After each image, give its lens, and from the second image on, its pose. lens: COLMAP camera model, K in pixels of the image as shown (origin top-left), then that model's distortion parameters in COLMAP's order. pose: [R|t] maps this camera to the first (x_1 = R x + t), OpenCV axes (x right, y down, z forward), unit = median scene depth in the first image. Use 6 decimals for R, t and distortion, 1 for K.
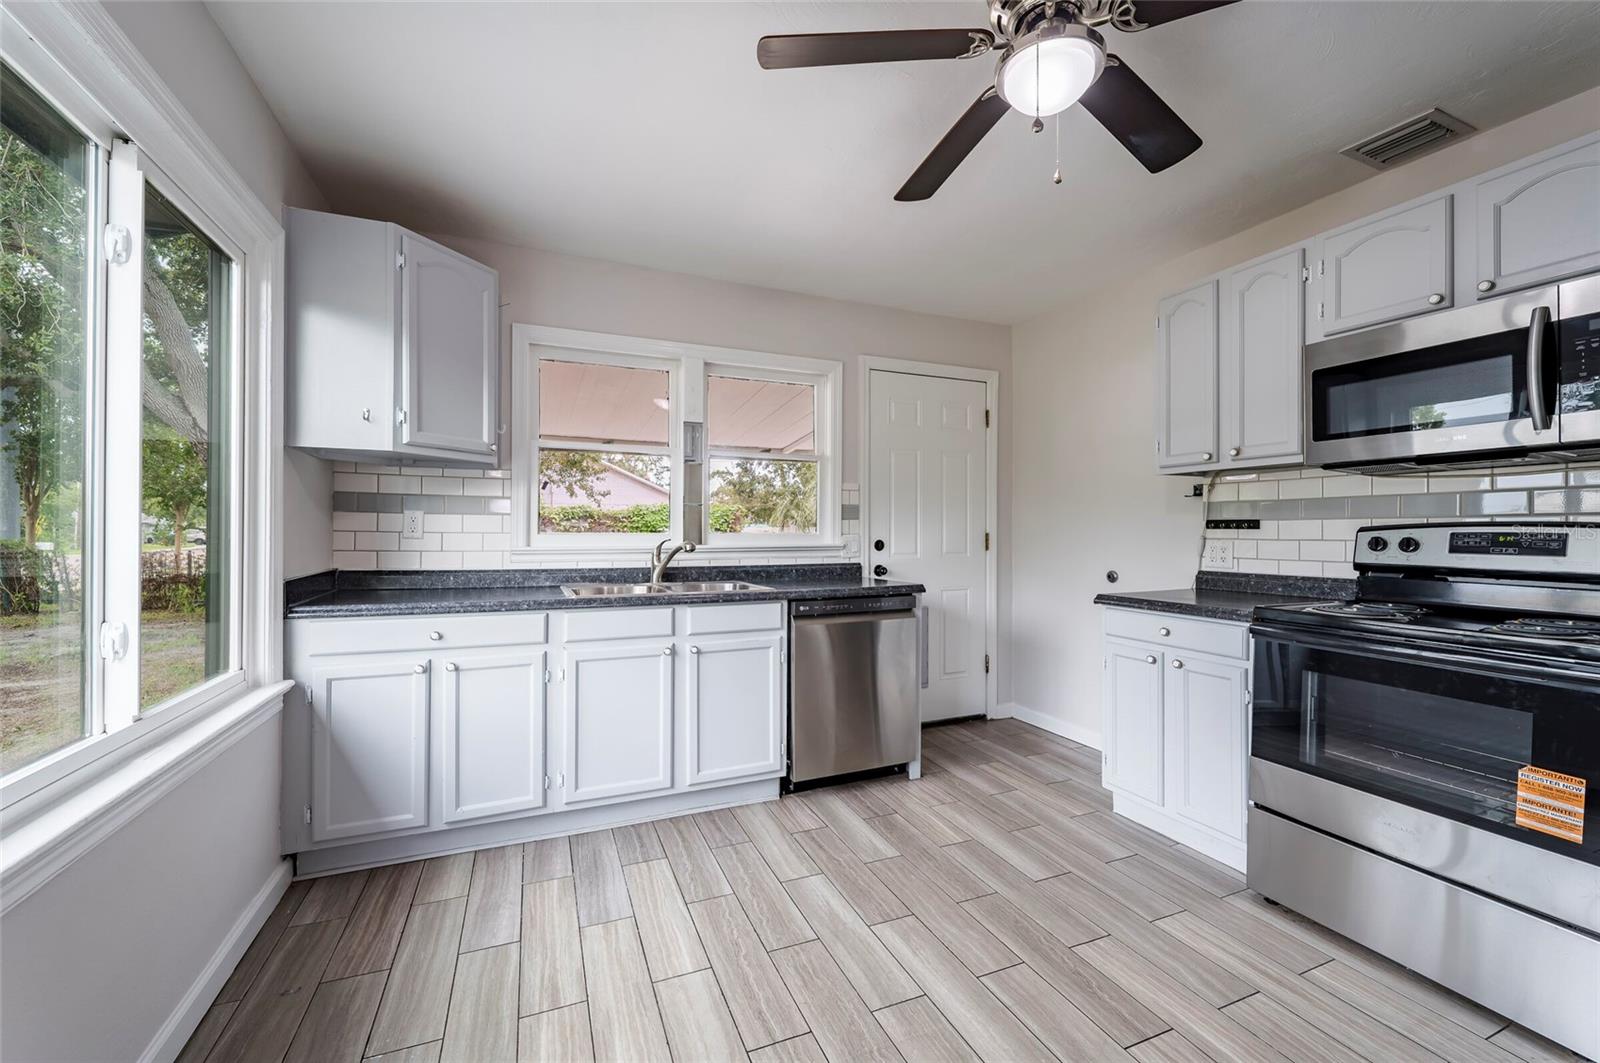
lens RADIAL K [[641.1, 0, 804.7], [0, 641.1, 525.9], [0, 0, 1]] dist [0.032213, -0.000009]
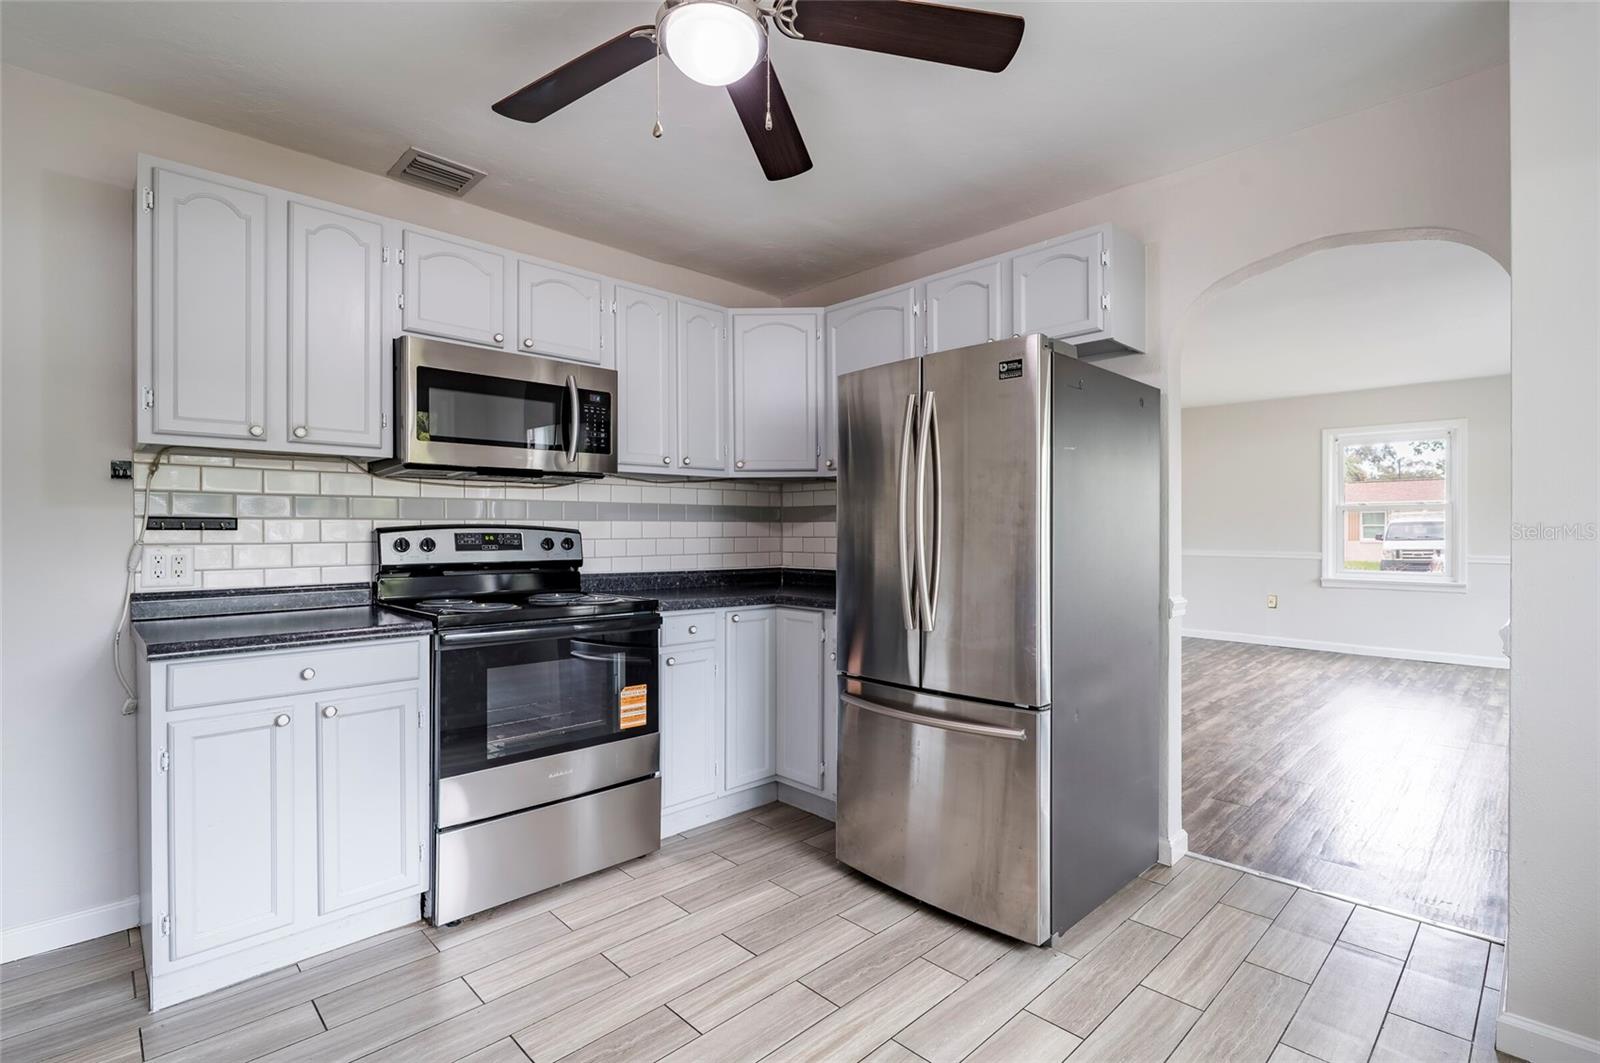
lens RADIAL K [[742.9, 0, 800.0], [0, 742.9, 531.5], [0, 0, 1]] dist [0.010503, 0.000090]
pose [[-0.331917, 0.000100, 0.943308, -0.426883], [-0.003893, 0.999991, -0.001476, 0.006209], [-0.943300, -0.004162, -0.331914, 0.807582]]
